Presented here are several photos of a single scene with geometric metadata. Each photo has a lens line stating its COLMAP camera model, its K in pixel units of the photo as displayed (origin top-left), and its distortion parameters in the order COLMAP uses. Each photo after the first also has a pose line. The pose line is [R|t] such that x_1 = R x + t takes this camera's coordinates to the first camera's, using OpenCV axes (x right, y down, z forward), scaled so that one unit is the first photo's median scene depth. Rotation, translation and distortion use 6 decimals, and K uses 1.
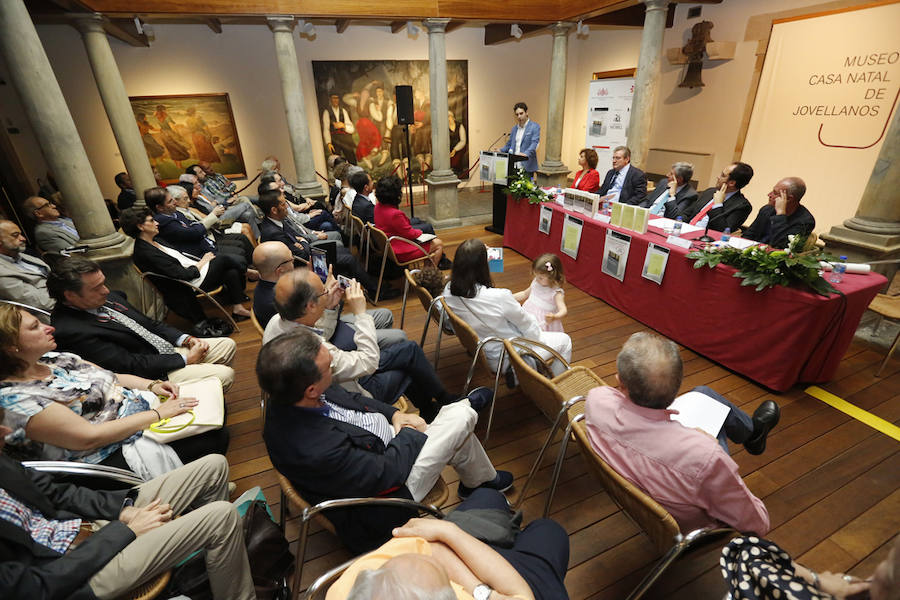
lens RADIAL K [[400.9, 0, 445.6], [0, 400.9, 300.7], [0, 0, 1]] dist [-0.034675, 0.005435]
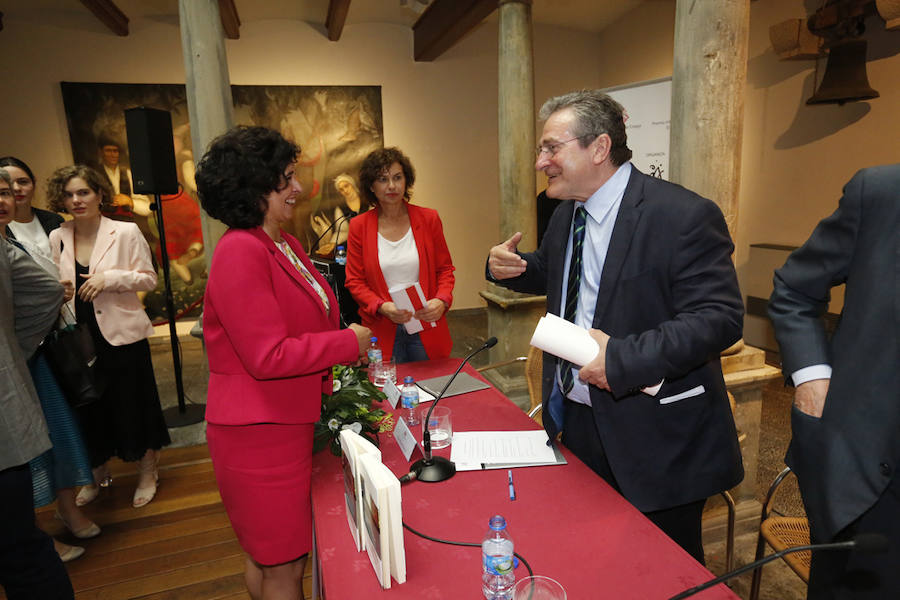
lens RADIAL K [[554.7, 0, 445.7], [0, 554.7, 297.4], [0, 0, 1]] dist [-0.000483, 0.005925]
pose [[0.997741, 0.006534, -0.066864, 0.398362], [-0.023279, 0.967226, -0.252849, -0.298378], [0.063020, 0.253834, 0.965193, 0.731365]]
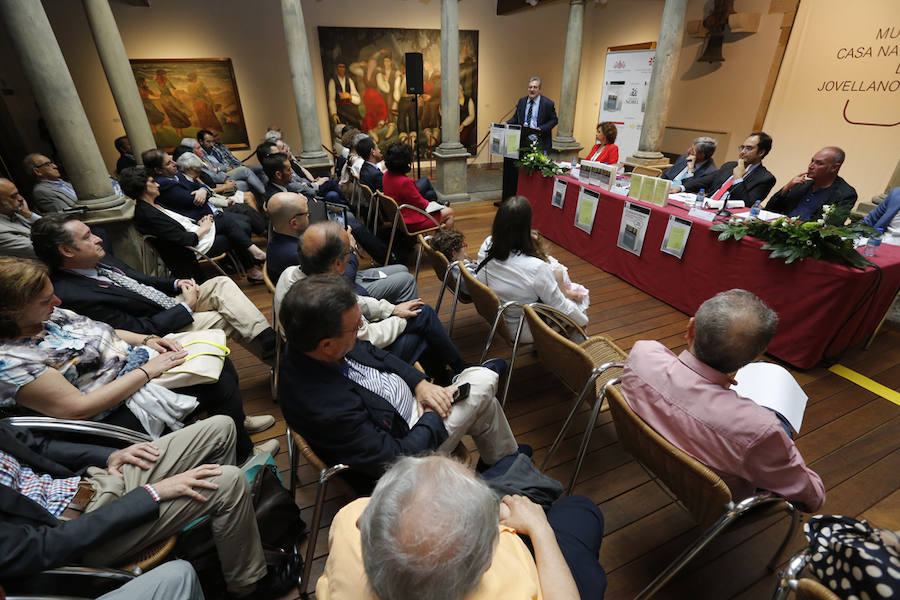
lens RADIAL K [[400.9, 0, 447.1], [0, 400.9, 298.4], [0, 0, 1]] dist [-0.034675, 0.005435]
pose [[0.999790, 0.020248, 0.003148, -0.022980], [-0.020348, 0.999143, 0.036038, 0.025960], [-0.002416, -0.036095, 0.999345, 0.026436]]
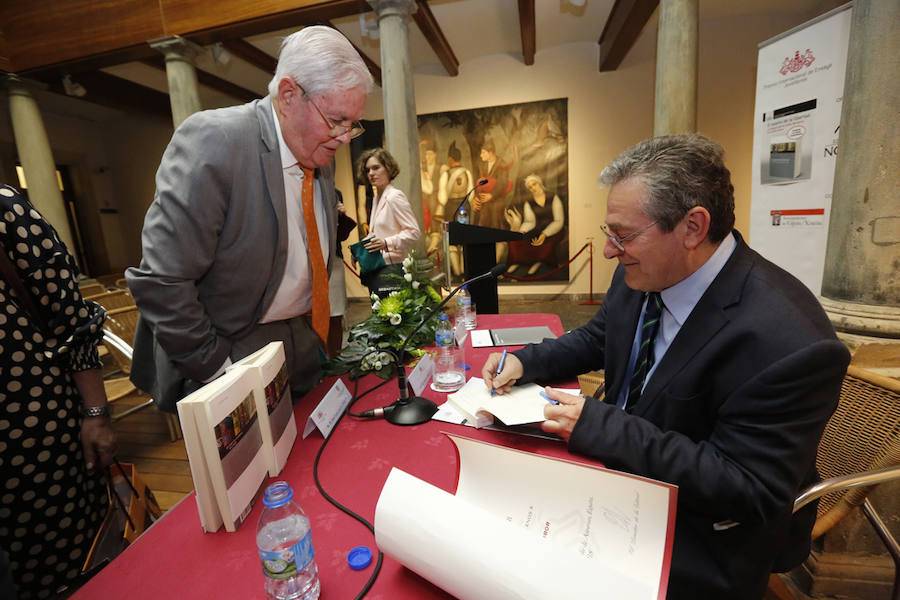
lens RADIAL K [[400.9, 0, 444.0], [0, 400.9, 298.6], [0, 0, 1]] dist [-0.034675, 0.005435]
pose [[0.847385, 0.086824, -0.523833, 0.505090], [-0.204332, 0.963889, -0.170779, -0.308523], [0.490089, 0.251751, 0.834526, 0.932188]]
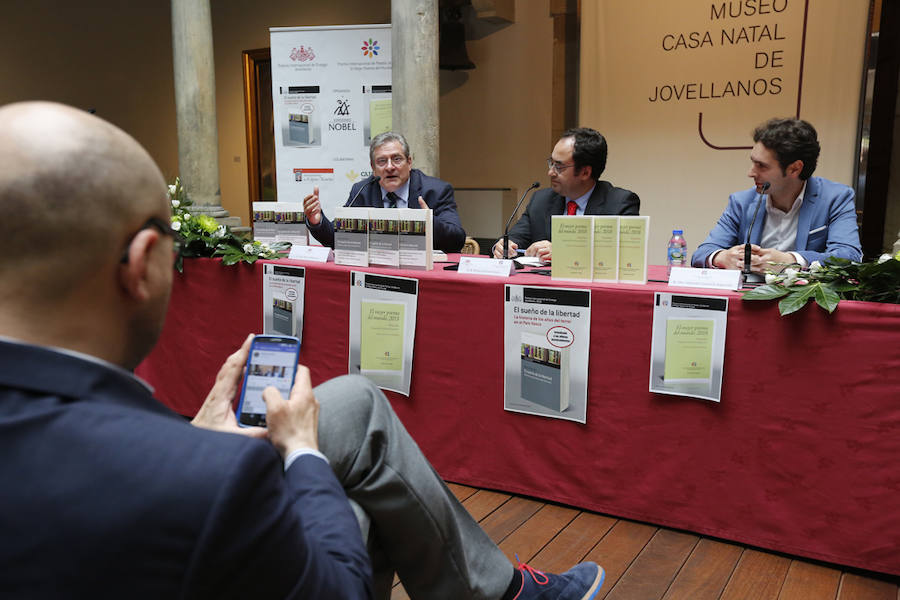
lens RADIAL K [[806.1, 0, 437.2], [0, 806.1, 307.4], [0, 0, 1]] dist [0.017435, 0.018100]
pose [[0.804459, -0.059047, 0.591066, -0.061235], [0.234775, 0.945635, -0.225068, -0.014322], [-0.545643, 0.319825, 0.774587, 0.445808]]
